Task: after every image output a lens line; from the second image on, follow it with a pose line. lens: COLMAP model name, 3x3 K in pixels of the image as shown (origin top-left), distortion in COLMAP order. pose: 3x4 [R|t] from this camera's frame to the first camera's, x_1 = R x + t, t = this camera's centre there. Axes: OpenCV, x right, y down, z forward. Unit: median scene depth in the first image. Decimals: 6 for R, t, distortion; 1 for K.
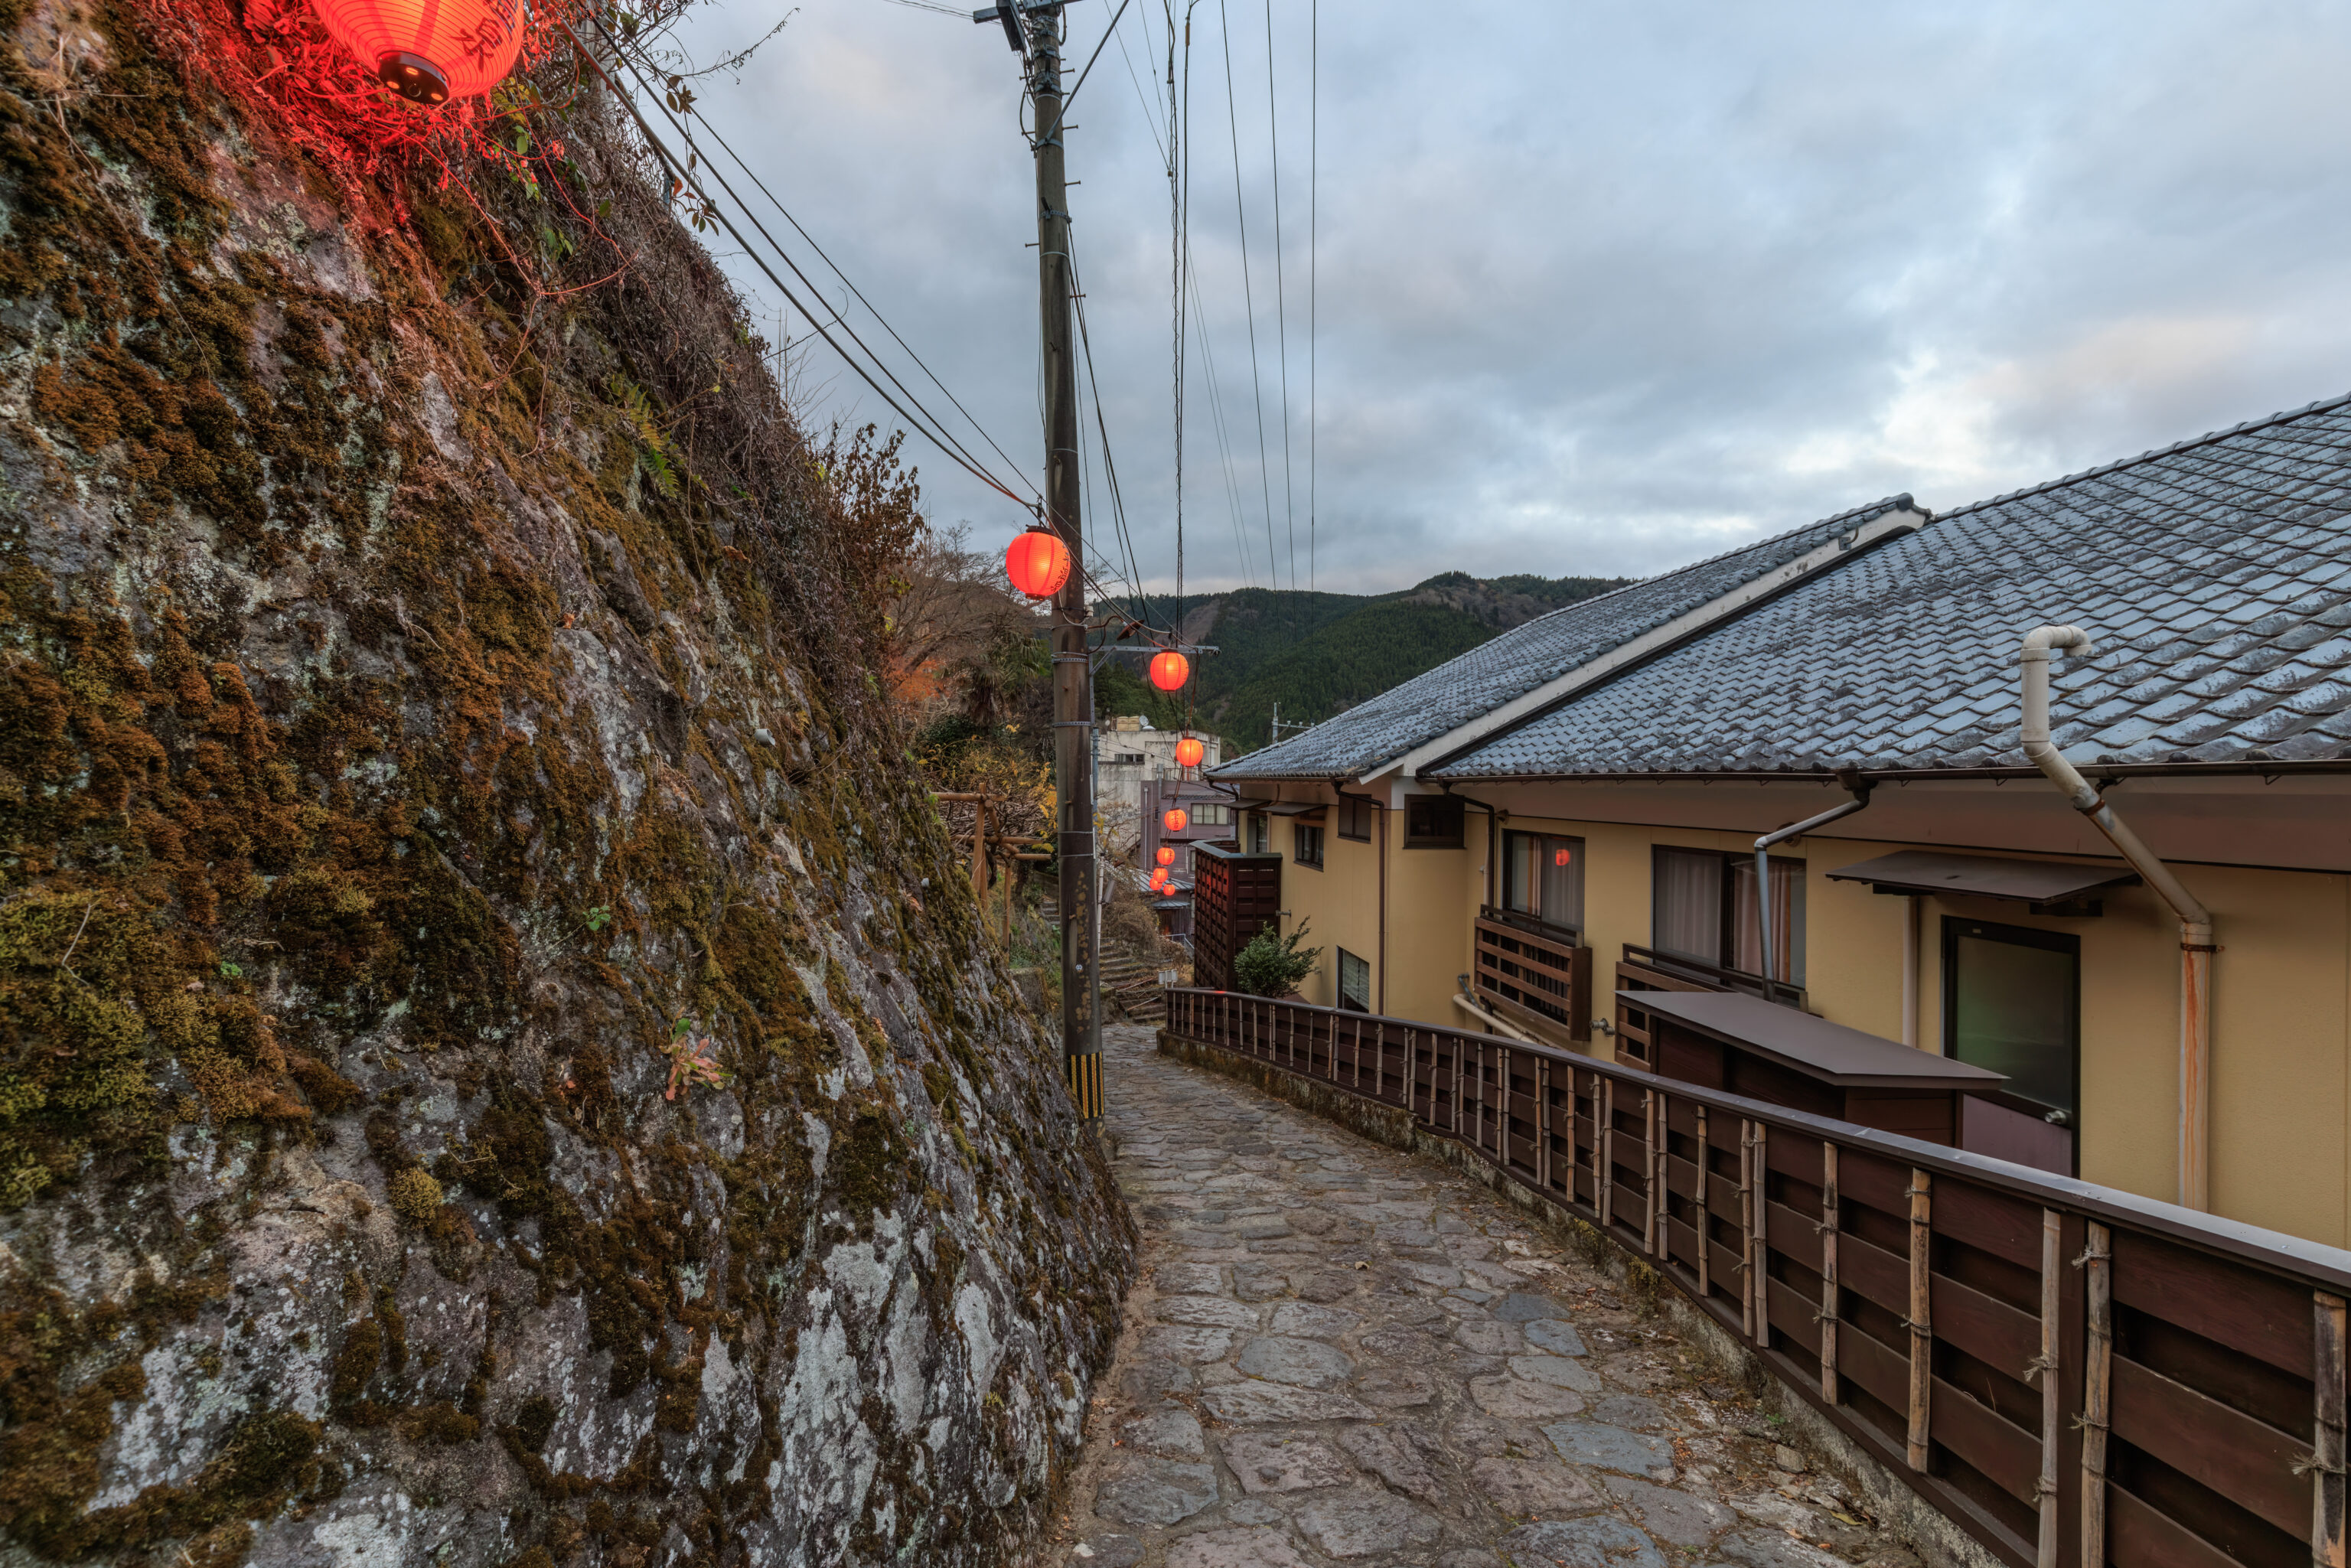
lens RADIAL K [[1057.0, 0, 1176.1], [0, 1057.0, 786.3], [0, 0, 1]] dist [0.000982, 0.000032]
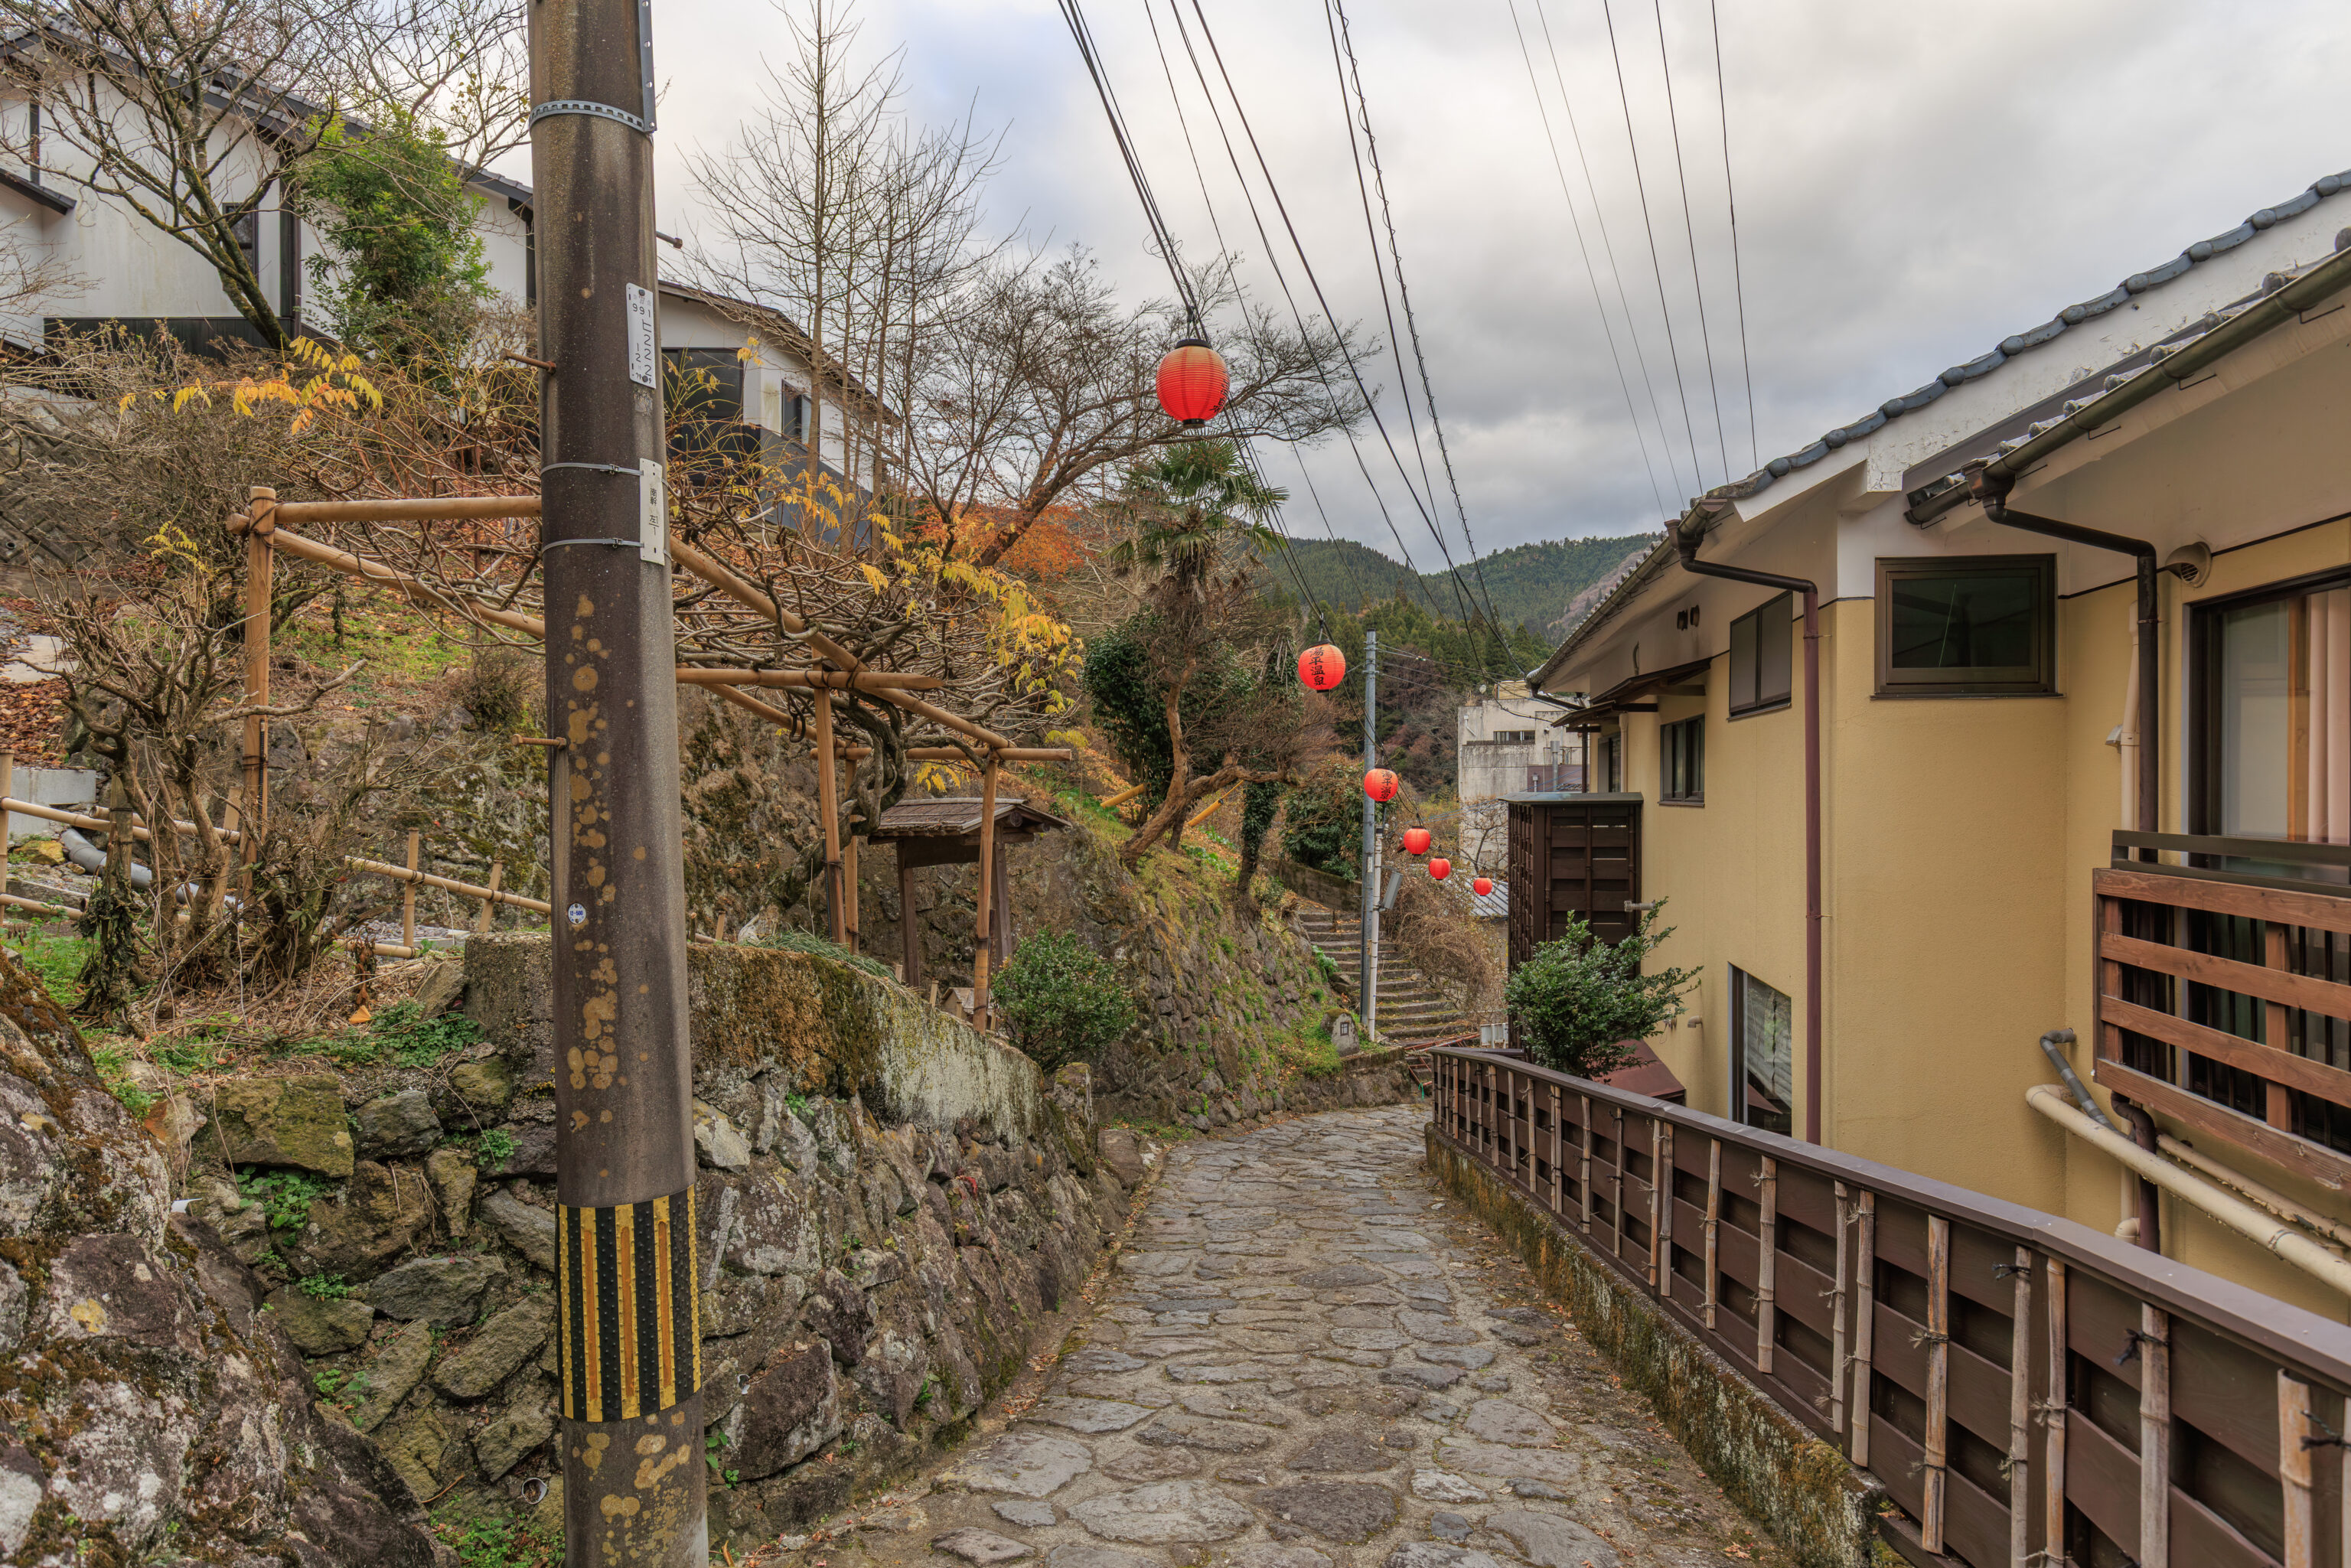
lens RADIAL K [[1332.5, 0, 1174.2], [0, 1332.5, 802.2], [0, 0, 1]] dist [0.001720, 0.000435]
pose [[0.950036, -0.008978, -0.312010, 0.129267], [0.010185, 0.999946, 0.002239, 0.096522], [0.311973, -0.005305, 0.950076, 0.477027]]
